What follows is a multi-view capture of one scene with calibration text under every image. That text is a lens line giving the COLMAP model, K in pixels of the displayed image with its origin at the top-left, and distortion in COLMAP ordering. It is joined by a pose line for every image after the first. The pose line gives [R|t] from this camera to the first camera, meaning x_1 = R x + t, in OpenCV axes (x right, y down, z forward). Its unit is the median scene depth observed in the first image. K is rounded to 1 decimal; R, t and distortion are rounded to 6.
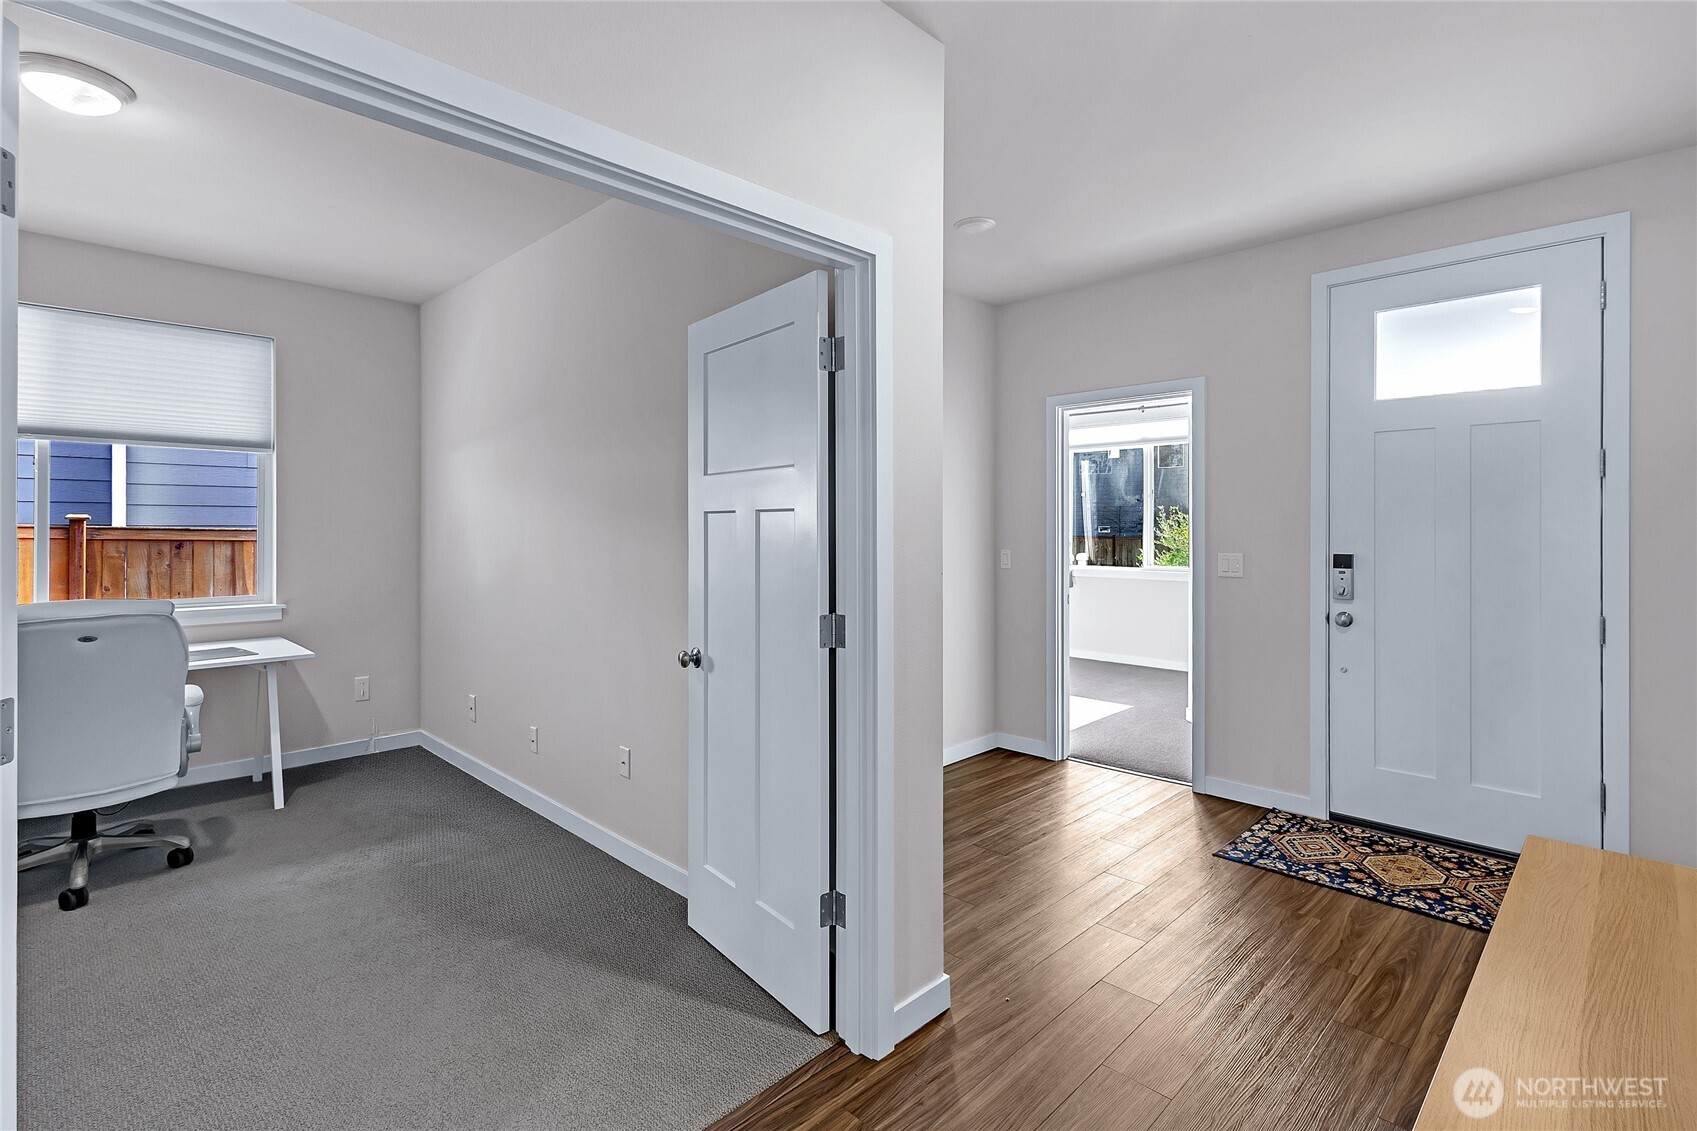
lens RADIAL K [[802.6, 0, 843.8], [0, 802.6, 552.0], [0, 0, 1]] dist [0.000410, -0.001163]
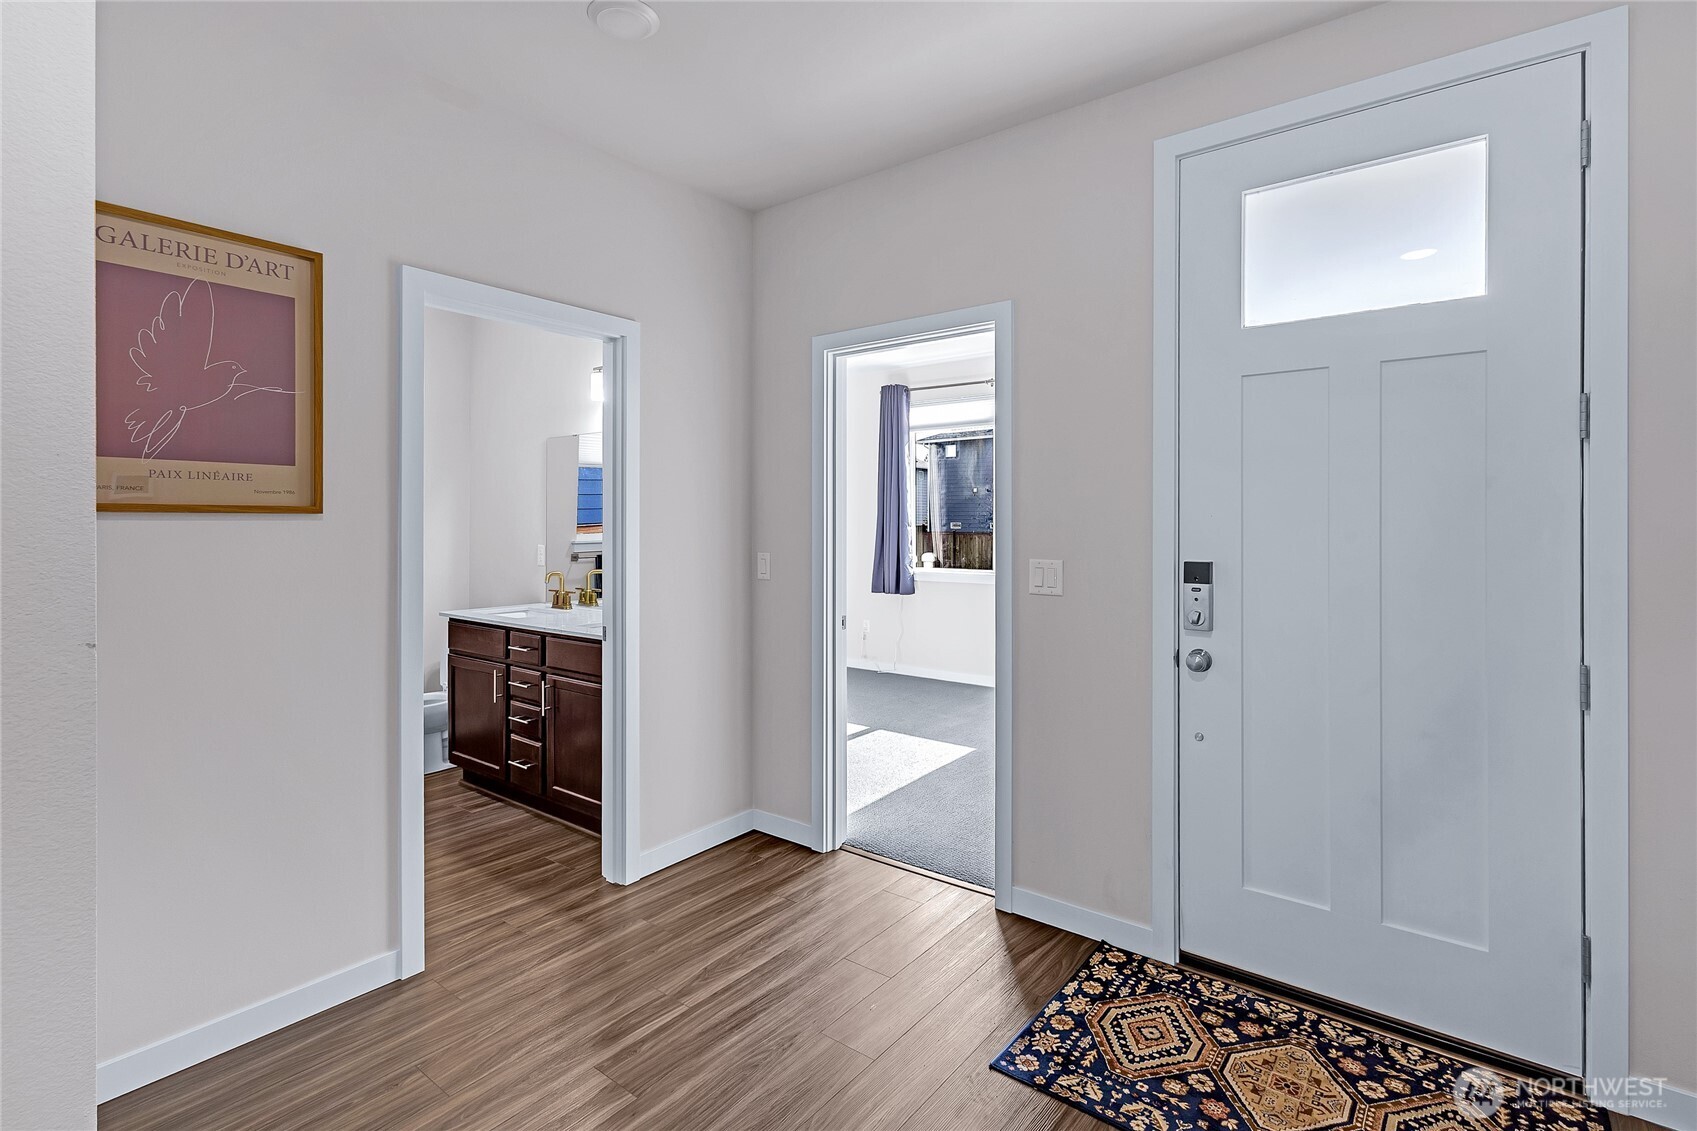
lens RADIAL K [[802.6, 0, 852.2], [0, 802.6, 553.5], [0, 0, 1]] dist [0.000410, -0.001163]
pose [[0.992183, -0.004318, 0.124717, 0.261161], [0.003544, 0.999973, 0.006428, -0.009184], [-0.124742, -0.005936, 0.992171, 0.386061]]
